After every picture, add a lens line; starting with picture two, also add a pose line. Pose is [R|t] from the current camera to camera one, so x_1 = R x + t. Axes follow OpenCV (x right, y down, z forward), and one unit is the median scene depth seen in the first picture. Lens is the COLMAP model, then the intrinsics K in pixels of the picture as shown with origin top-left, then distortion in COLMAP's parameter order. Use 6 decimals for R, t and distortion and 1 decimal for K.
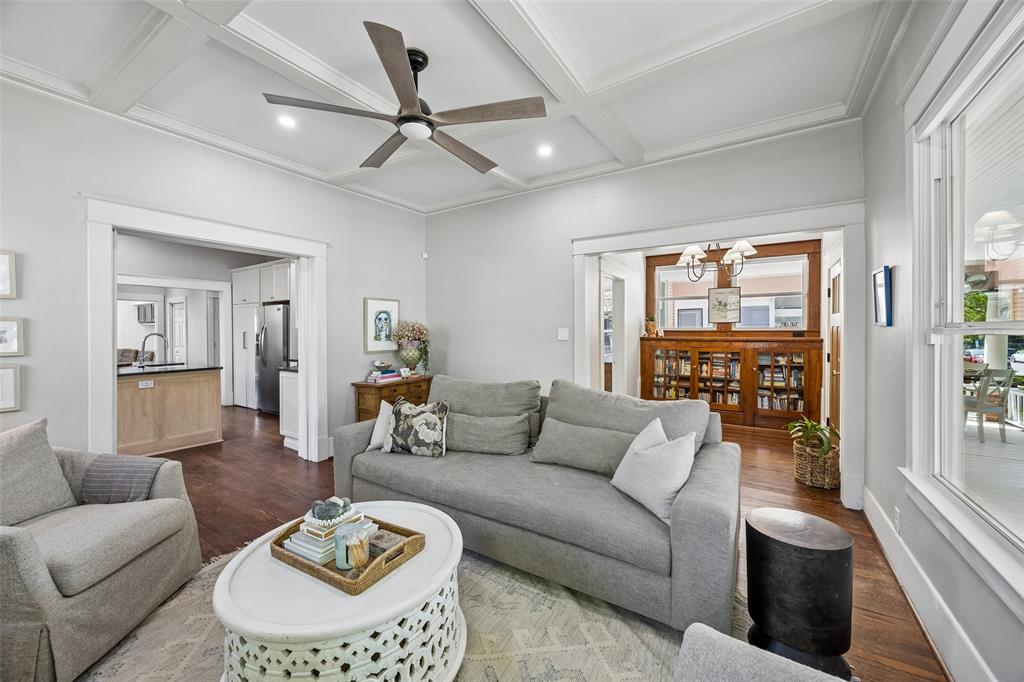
lens RADIAL K [[400.4, 0, 514.8], [0, 400.4, 333.5], [0, 0, 1]] dist [0.000537, 0.000091]
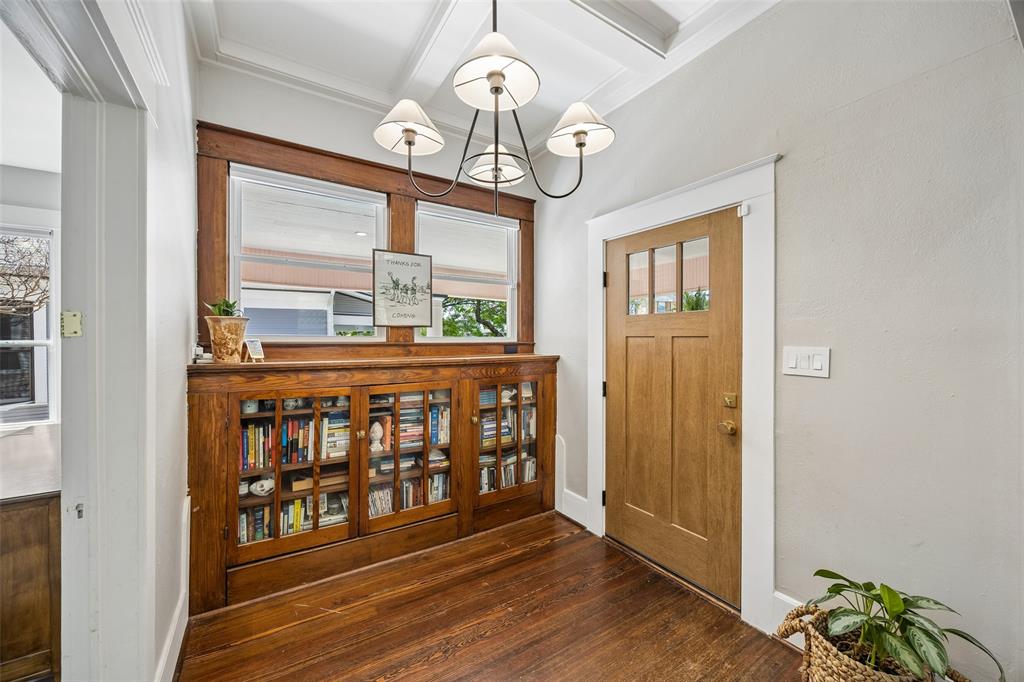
lens RADIAL K [[400.4, 0, 515.9], [0, 400.4, 342.0], [0, 0, 1]] dist [0.000537, 0.000091]
pose [[0.402598, 0.000105, 0.915377, 0.144623], [0.008302, 0.999958, -0.003766, -0.006168], [-0.915339, 0.009116, 0.402581, 0.693497]]
